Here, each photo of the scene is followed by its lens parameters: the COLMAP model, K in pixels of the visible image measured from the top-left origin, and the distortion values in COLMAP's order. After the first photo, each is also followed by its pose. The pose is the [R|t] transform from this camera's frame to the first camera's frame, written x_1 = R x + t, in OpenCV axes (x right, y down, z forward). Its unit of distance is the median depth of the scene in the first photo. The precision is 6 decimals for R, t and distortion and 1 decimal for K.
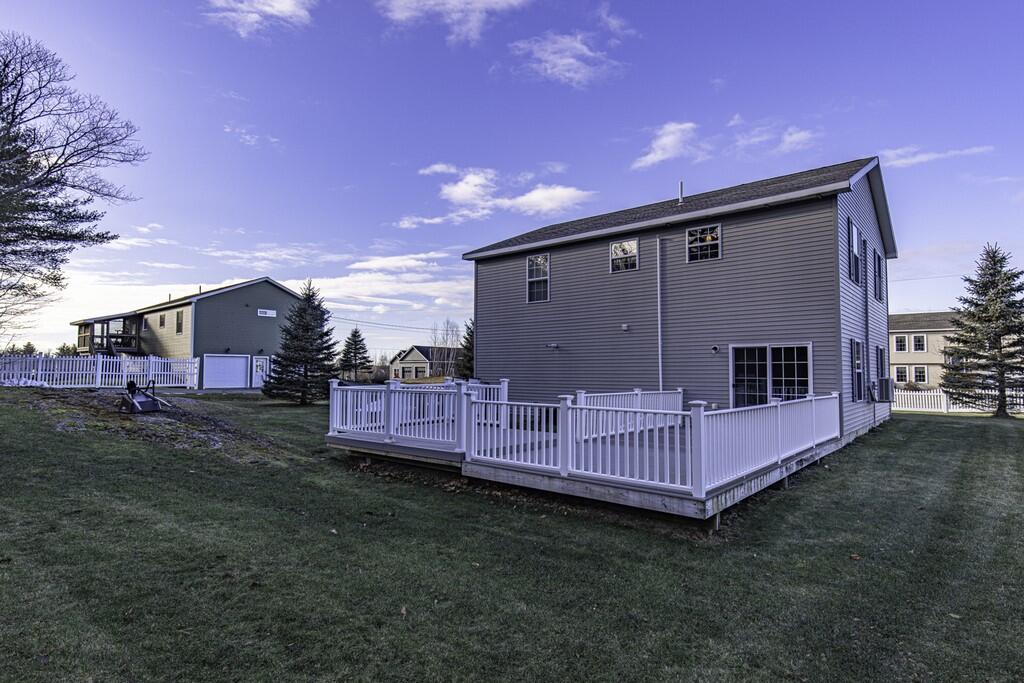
lens RADIAL K [[559.1, 0, 512.0], [0, 559.1, 341.5], [0, 0, 1]] dist [0.003738, 0.001415]
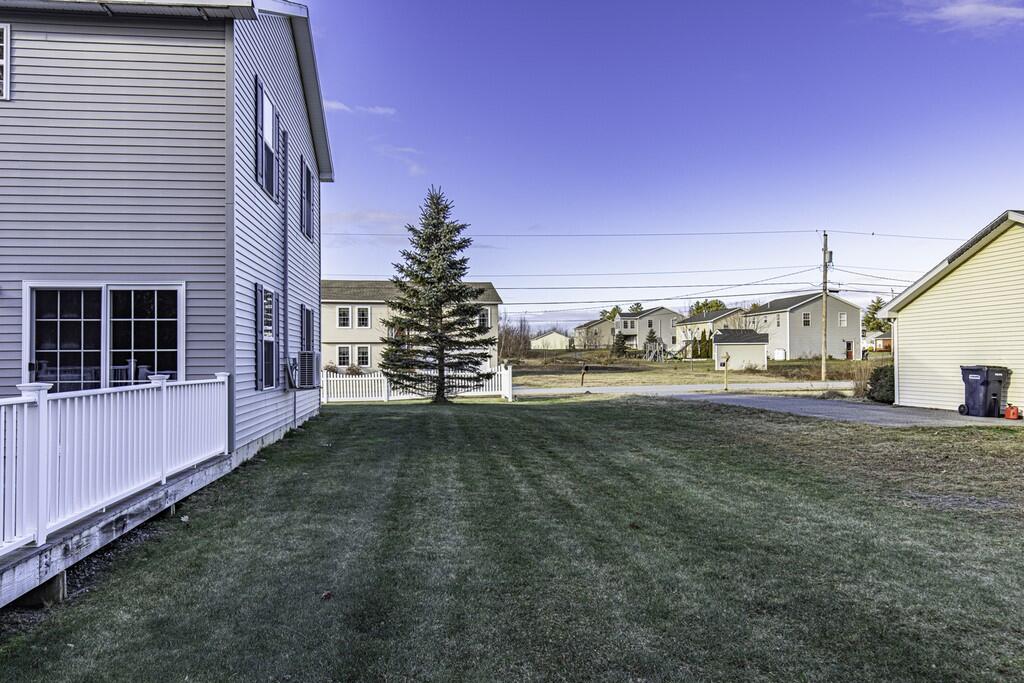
lens RADIAL K [[811.1, 0, 512.0], [0, 811.1, 341.5], [0, 0, 1]] dist [-0.009094, -0.006090]
pose [[0.690951, 0.001764, 0.722899, 0.123258], [-0.026579, 0.999383, 0.022967, 0.020733], [-0.722413, -0.035083, 0.690572, 0.150771]]
